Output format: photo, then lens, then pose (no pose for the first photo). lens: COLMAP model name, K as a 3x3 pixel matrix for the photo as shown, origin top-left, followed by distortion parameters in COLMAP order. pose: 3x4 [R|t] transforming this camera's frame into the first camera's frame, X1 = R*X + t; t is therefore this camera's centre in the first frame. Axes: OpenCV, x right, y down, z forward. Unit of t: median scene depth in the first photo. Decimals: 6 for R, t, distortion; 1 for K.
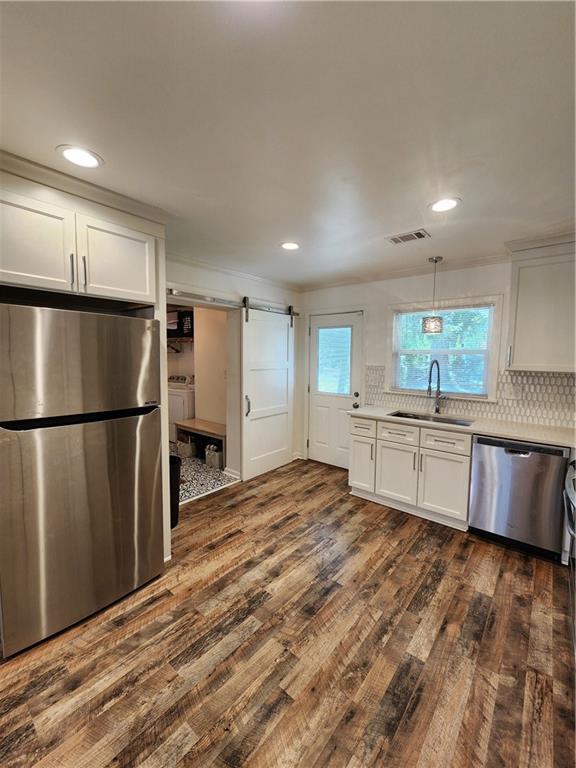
lens RADIAL K [[315.4, 0, 294.8], [0, 315.4, 382.9], [0, 0, 1]] dist [-0.000669, -0.000781]
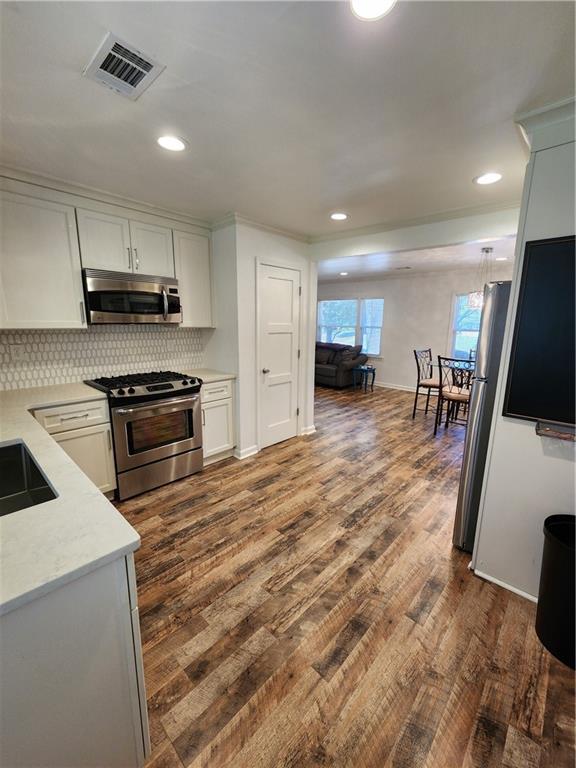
lens RADIAL K [[315.4, 0, 291.0], [0, 315.4, 386.5], [0, 0, 1]] dist [-0.000669, -0.000781]
pose [[-0.997383, -0.040760, 0.059706, 0.049285], [-0.021599, 0.956186, 0.291961, -0.142708], [-0.068990, 0.289908, -0.954565, 1.707805]]
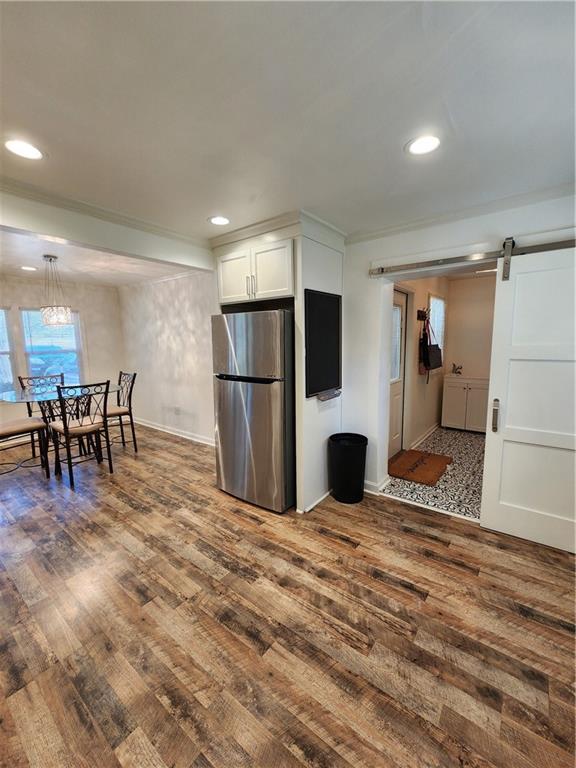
lens RADIAL K [[315.4, 0, 298.2], [0, 315.4, 382.3], [0, 0, 1]] dist [-0.000669, -0.000781]
pose [[0.044196, 0.118639, -0.991953, 0.715921], [-0.071094, 0.990780, 0.115331, -0.060708], [0.996490, 0.065425, 0.052223, 0.900336]]
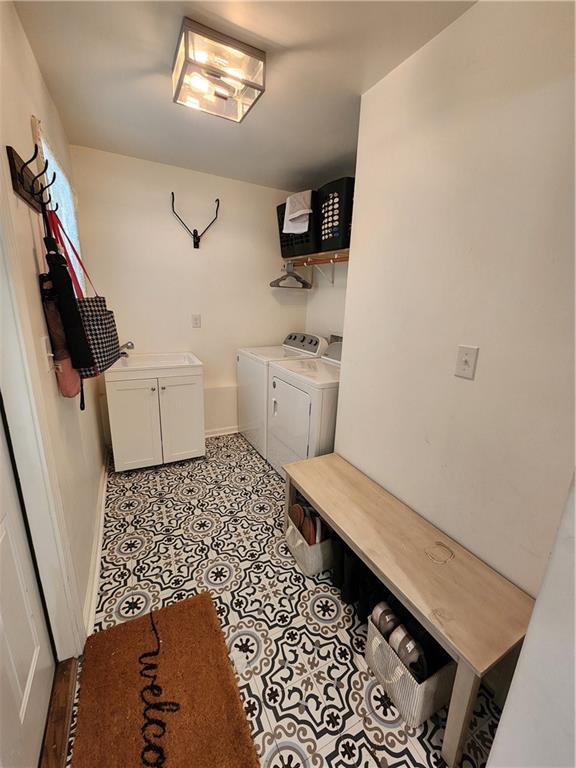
lens RADIAL K [[315.4, 0, 292.1], [0, 315.4, 382.0], [0, 0, 1]] dist [-0.000669, -0.000781]
pose [[0.919281, 0.125436, -0.373080, -0.487290], [-0.061524, 0.982002, 0.178570, -0.096581], [0.388765, -0.141203, 0.910452, 1.345961]]
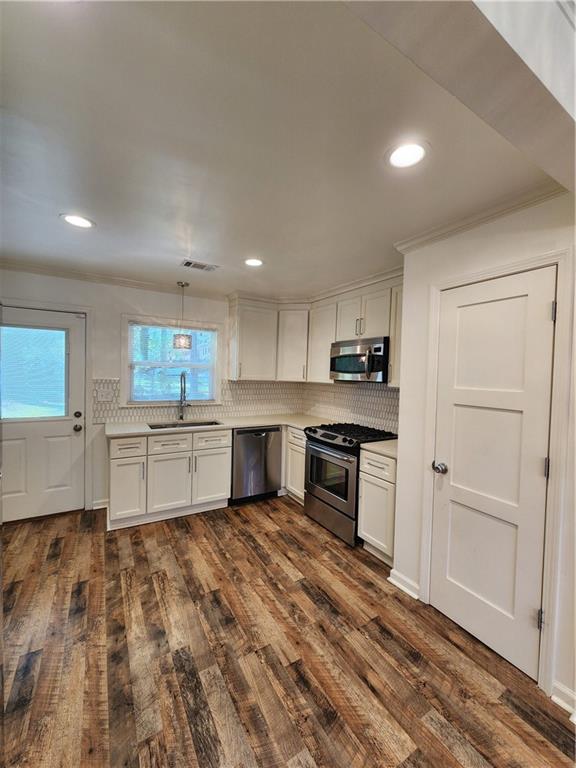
lens RADIAL K [[315.4, 0, 297.0], [0, 315.4, 385.0], [0, 0, 1]] dist [-0.000669, -0.000781]
pose [[0.325111, -0.040917, 0.944790, -0.657125], [0.059868, 0.997950, 0.022618, -0.040290], [-0.943779, 0.049210, 0.326894, 0.337146]]
